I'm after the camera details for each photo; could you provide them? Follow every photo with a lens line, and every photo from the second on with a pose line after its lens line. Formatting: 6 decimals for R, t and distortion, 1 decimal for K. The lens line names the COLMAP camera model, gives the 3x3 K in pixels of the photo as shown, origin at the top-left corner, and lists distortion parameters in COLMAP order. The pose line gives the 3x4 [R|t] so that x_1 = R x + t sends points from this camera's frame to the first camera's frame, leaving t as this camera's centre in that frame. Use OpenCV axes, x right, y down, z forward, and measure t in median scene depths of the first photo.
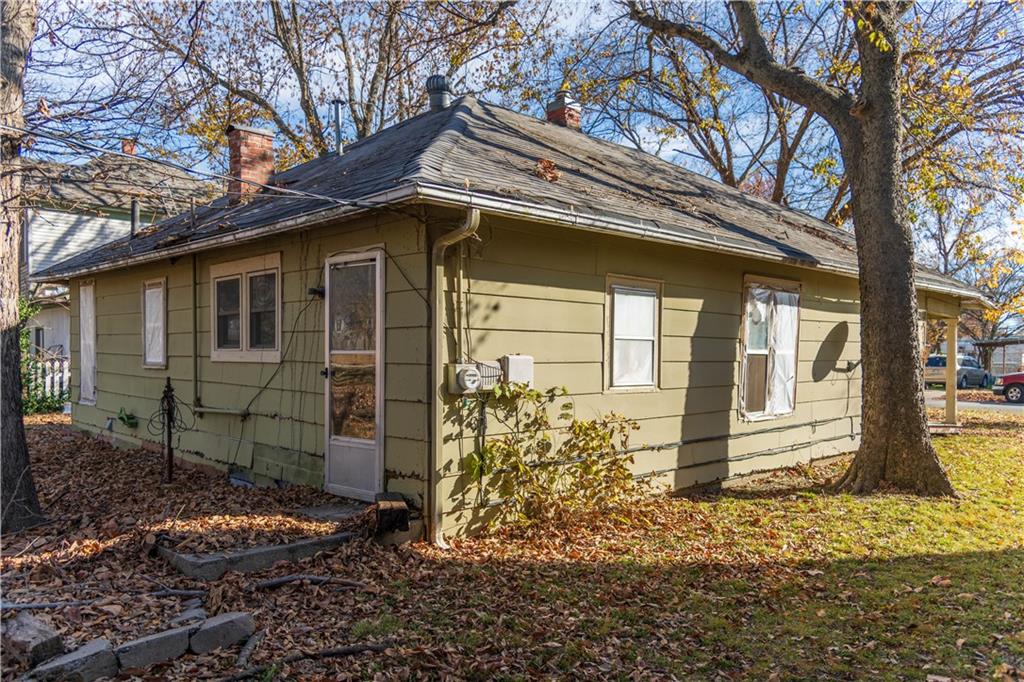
lens RADIAL K [[685.1, 0, 512.4], [0, 685.1, 347.7], [0, 0, 1]] dist [0.003449, -0.007646]
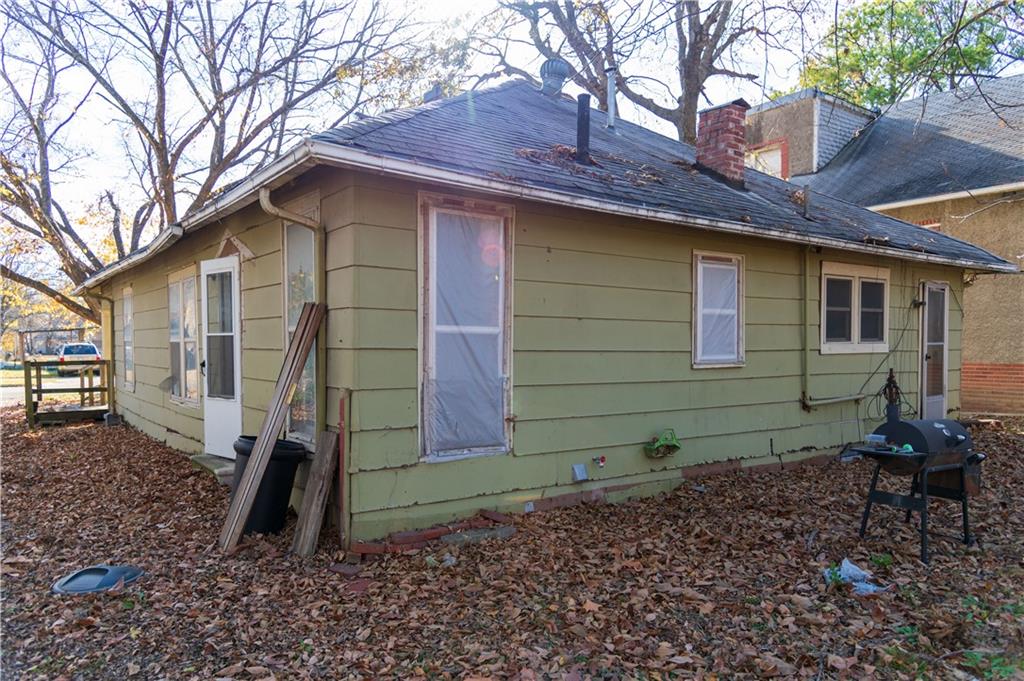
lens RADIAL K [[685.1, 0, 512.4], [0, 685.1, 347.2], [0, 0, 1]] dist [0.003449, -0.007646]
pose [[0.210088, -0.009722, 0.977634, -1.580156], [0.001396, 0.999953, 0.009644, -0.001497], [-0.977682, -0.000661, 0.210091, 1.270118]]
